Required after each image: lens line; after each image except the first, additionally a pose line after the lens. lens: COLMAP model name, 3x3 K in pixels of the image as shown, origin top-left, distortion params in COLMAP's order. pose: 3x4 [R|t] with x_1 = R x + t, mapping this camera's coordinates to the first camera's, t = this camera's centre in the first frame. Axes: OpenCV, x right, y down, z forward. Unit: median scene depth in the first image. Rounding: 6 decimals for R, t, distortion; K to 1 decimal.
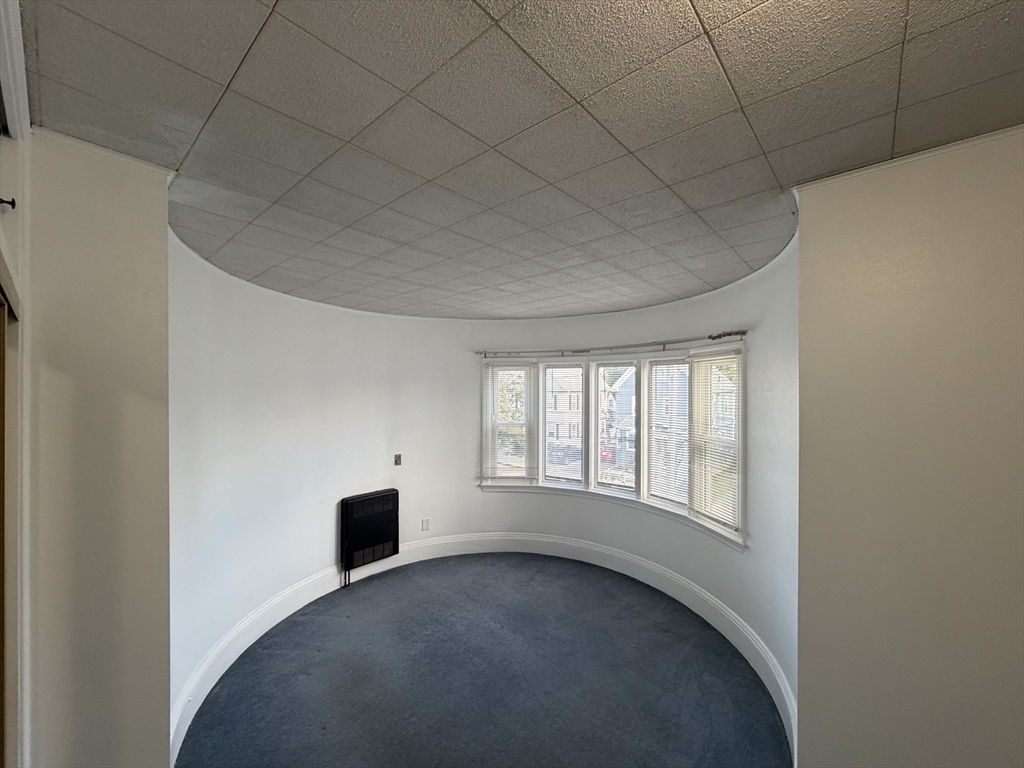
lens RADIAL K [[405.8, 0, 511.8], [0, 405.8, 384.7], [0, 0, 1]] dist [0.000547, 0.000050]
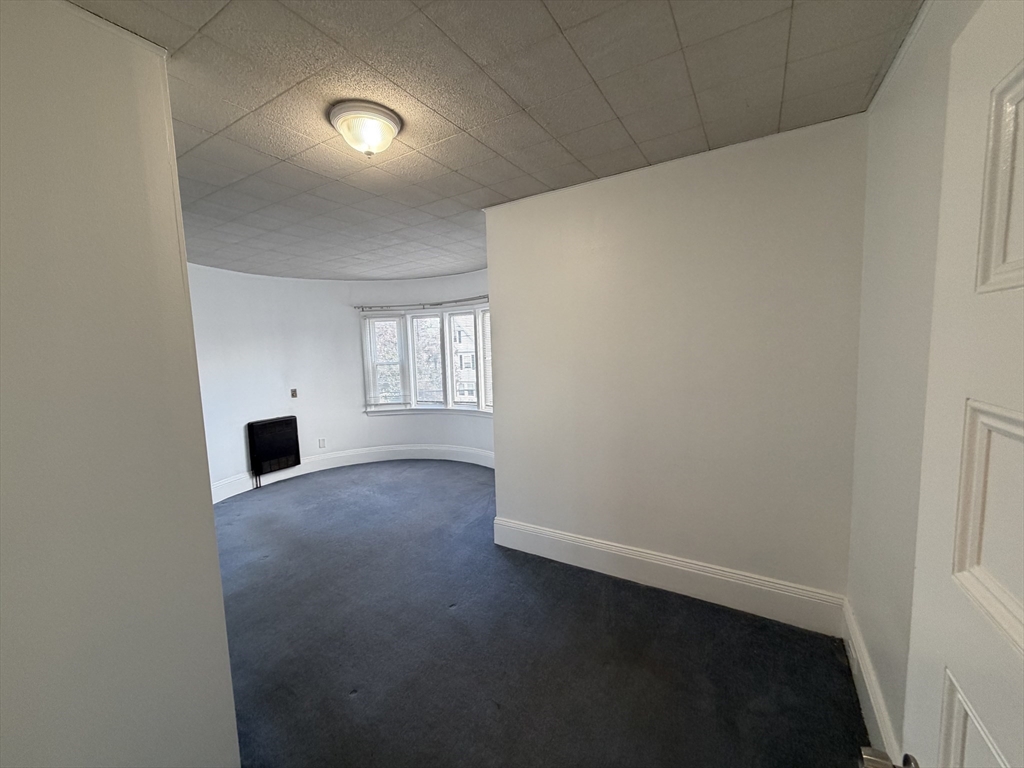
lens RADIAL K [[405.8, 0, 511.1], [0, 405.8, 383.0], [0, 0, 1]] dist [0.000547, 0.000050]
pose [[0.983131, -0.051515, 0.175498, 0.165355], [0.035993, 0.995245, 0.090507, 0.062073], [-0.179326, -0.082664, 0.980311, -0.364814]]
